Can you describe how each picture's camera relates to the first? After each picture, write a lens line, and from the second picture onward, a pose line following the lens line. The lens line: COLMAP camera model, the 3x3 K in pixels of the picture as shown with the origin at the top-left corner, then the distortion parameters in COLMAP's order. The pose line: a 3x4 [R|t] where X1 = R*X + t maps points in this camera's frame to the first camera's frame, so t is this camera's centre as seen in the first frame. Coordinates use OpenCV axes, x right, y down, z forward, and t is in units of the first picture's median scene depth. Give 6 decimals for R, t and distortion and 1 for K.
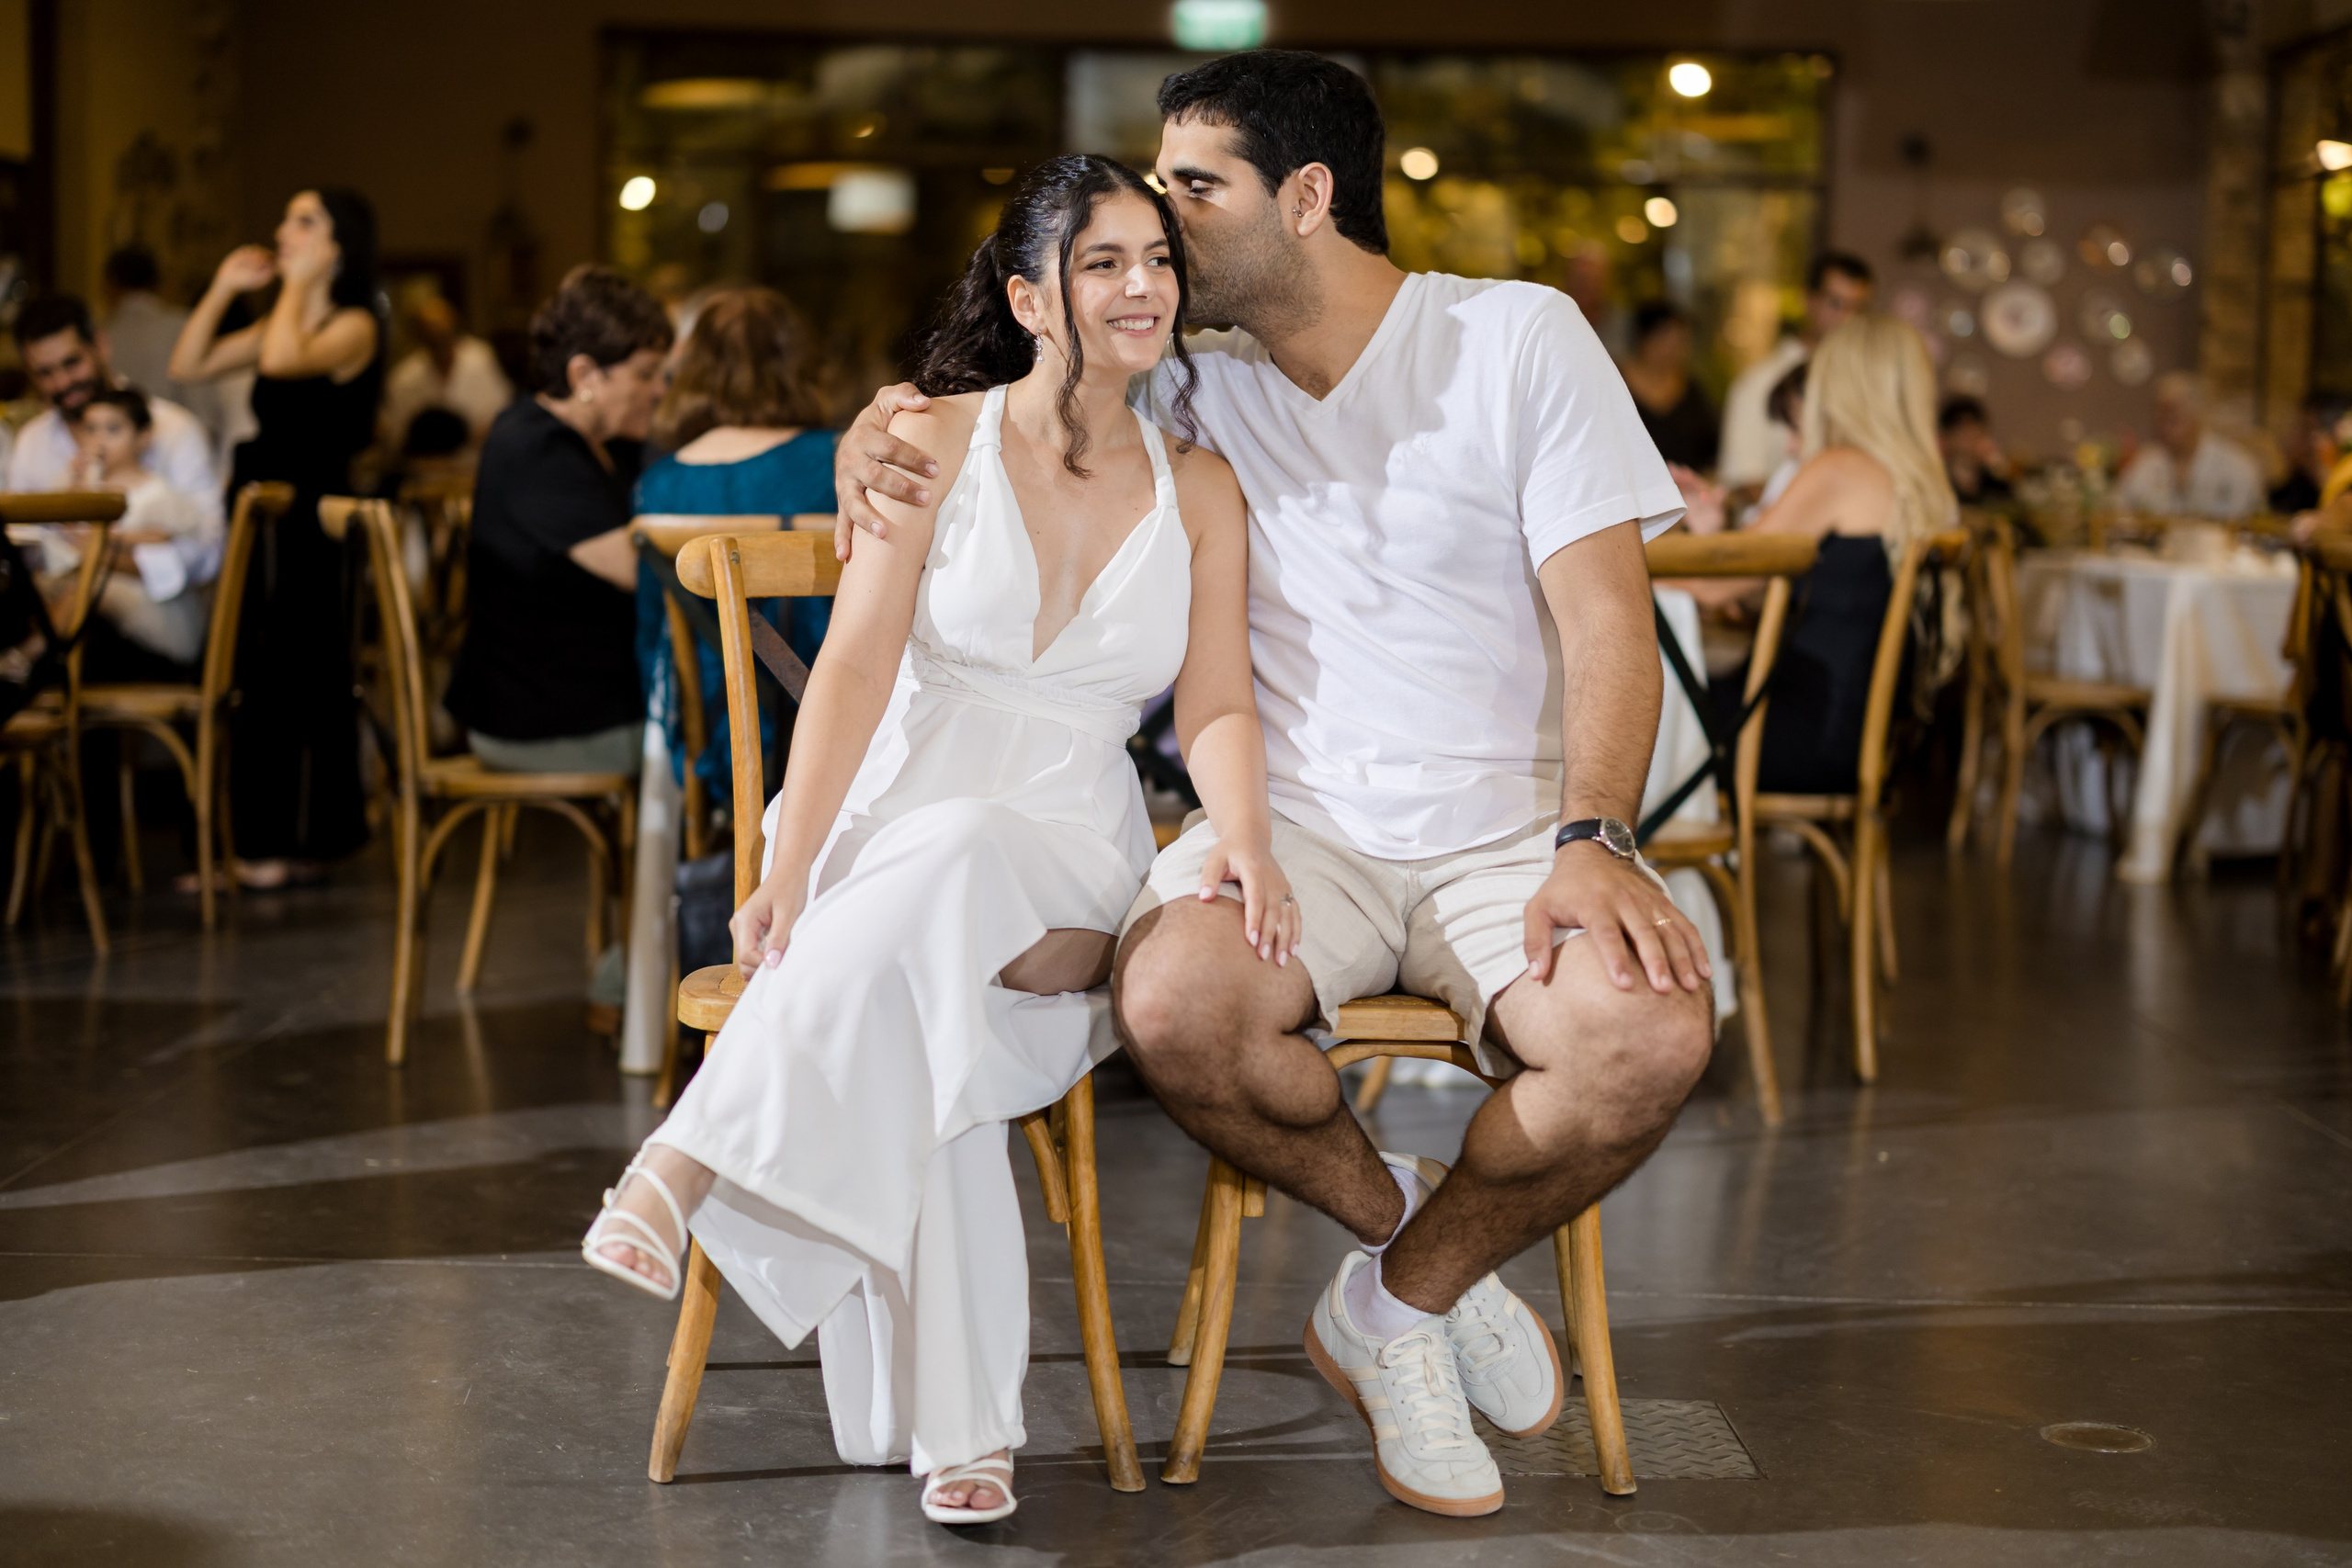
lens RADIAL K [[3632.4, 0, 1176.0], [0, 3632.4, 784.0], [0, 0, 1]] dist [-0.157925, 0.152369]
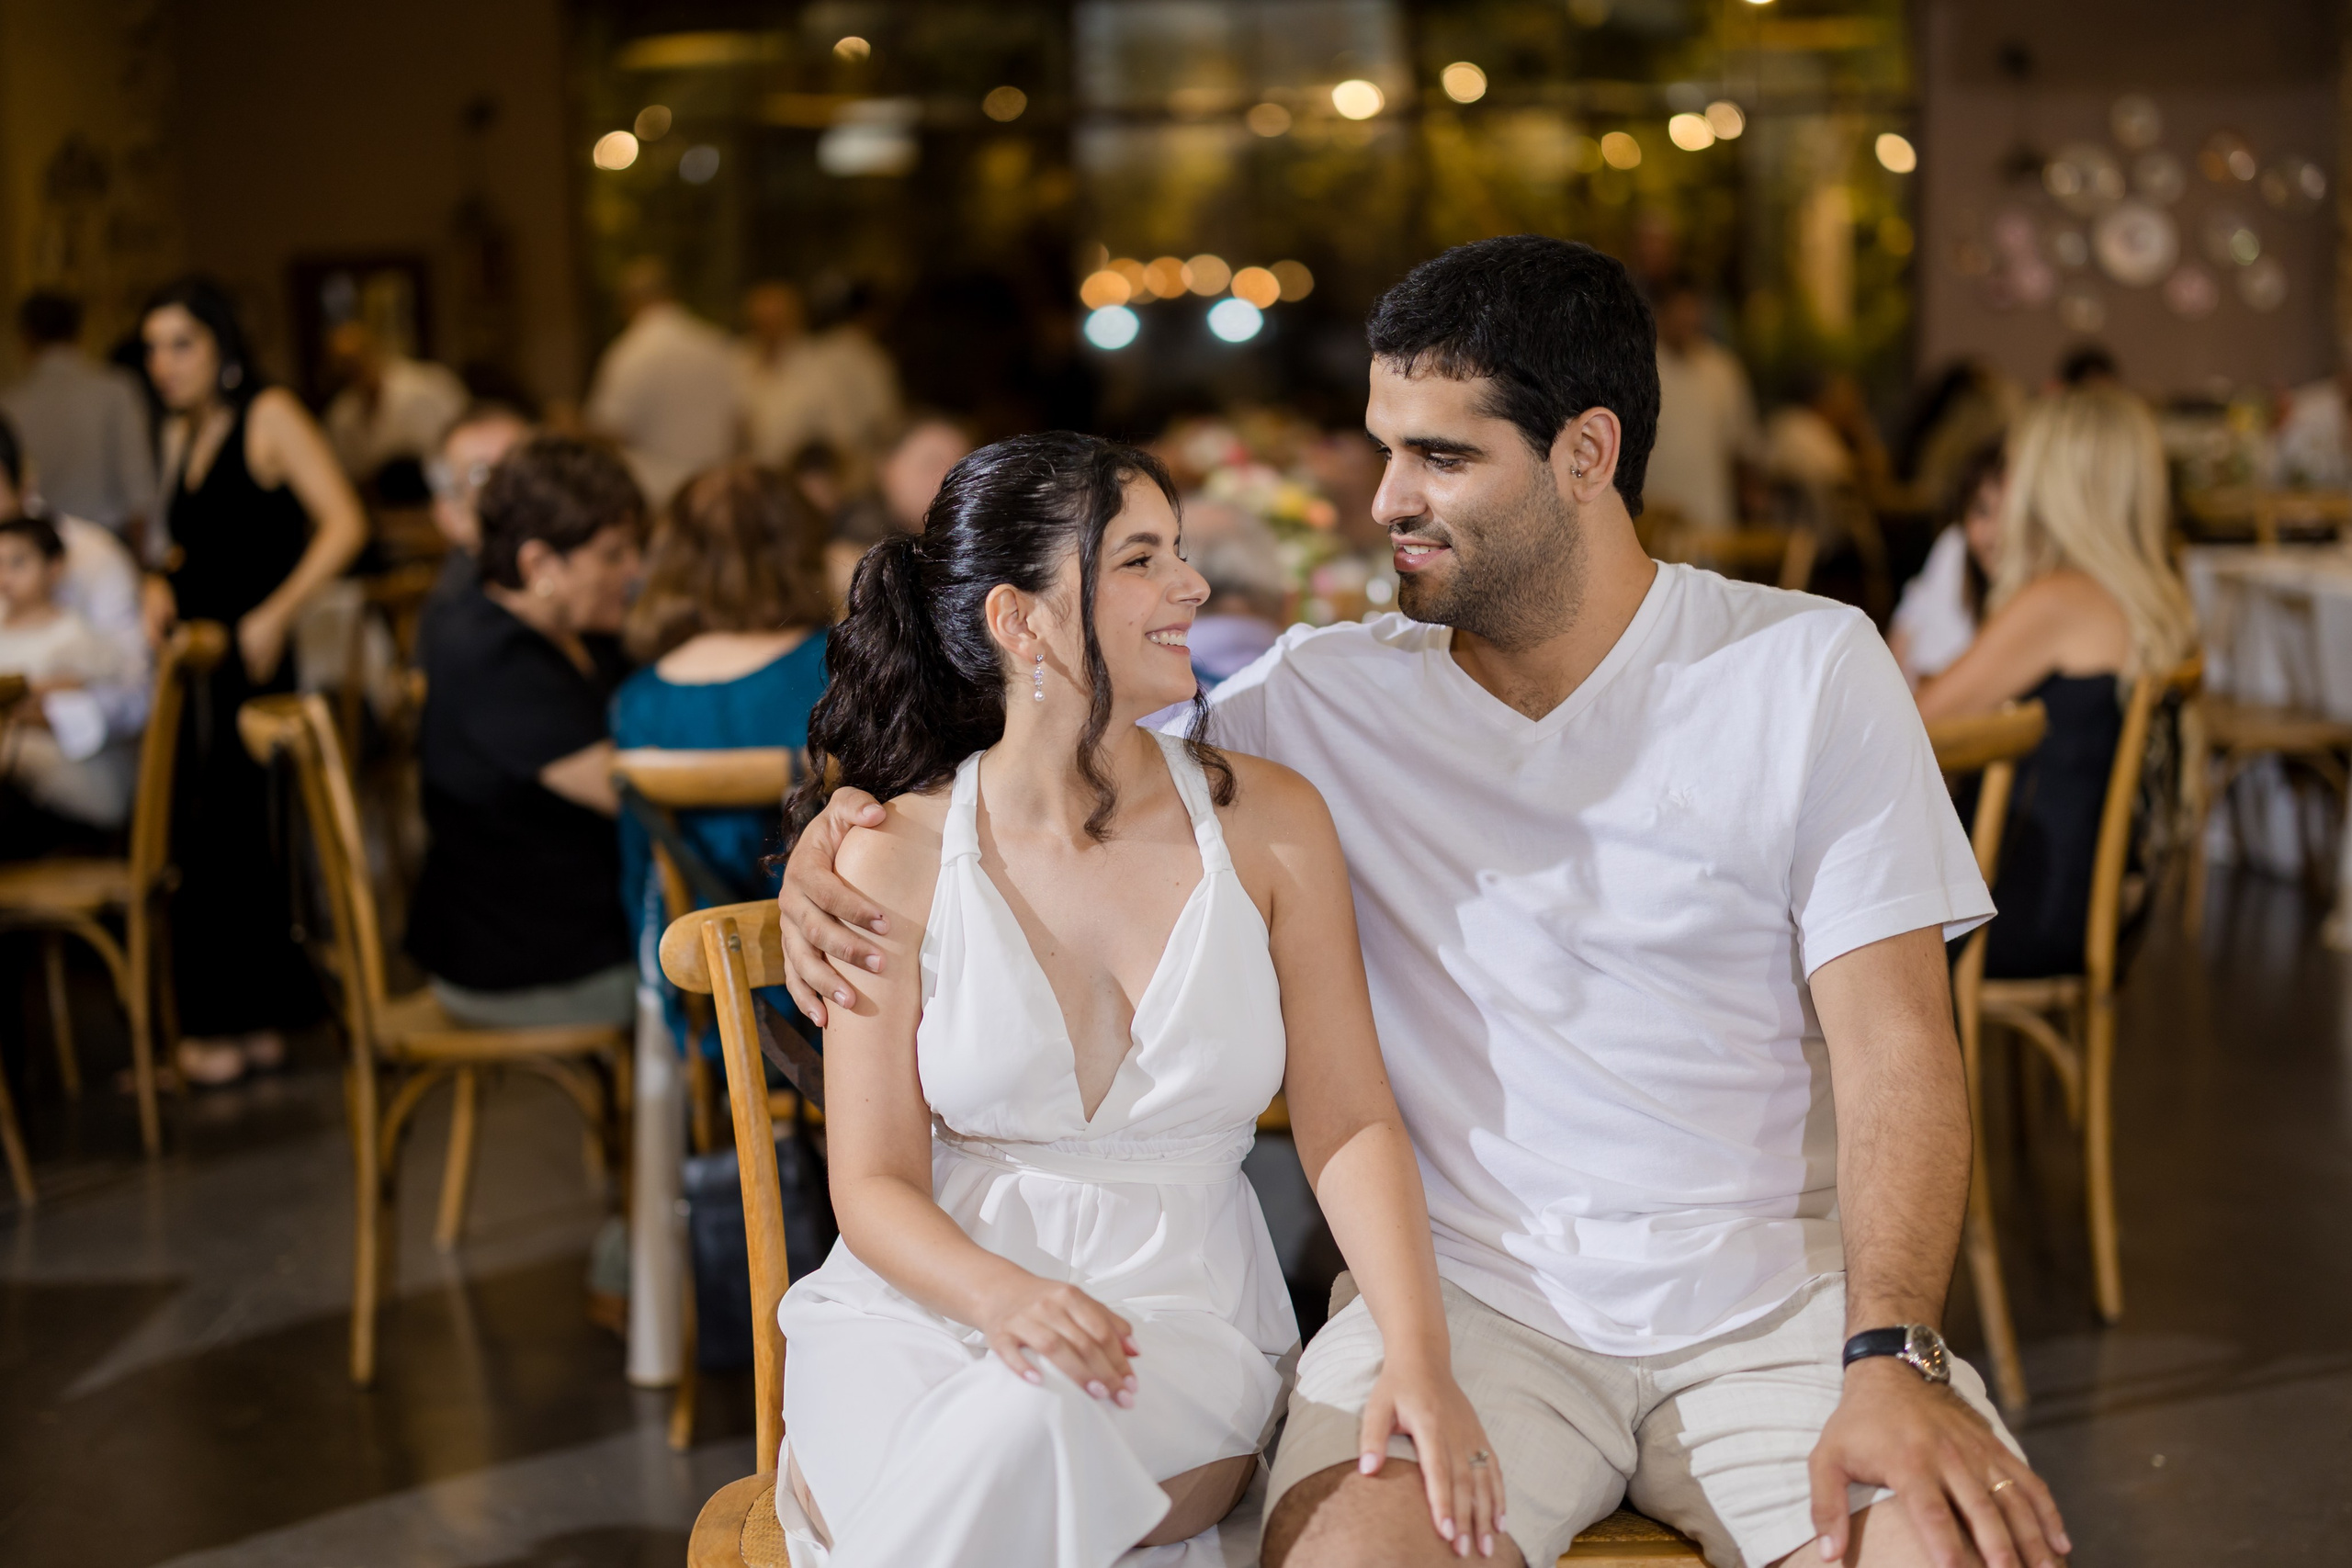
lens RADIAL K [[3632.4, 0, 1176.0], [0, 3632.4, 784.0], [0, 0, 1]] dist [-0.157925, 0.152369]
pose [[0.998954, -0.044812, -0.009113, -0.013591], [0.045186, 0.997912, 0.046145, -0.093275], [0.007026, -0.046509, 0.998893, 0.173245]]
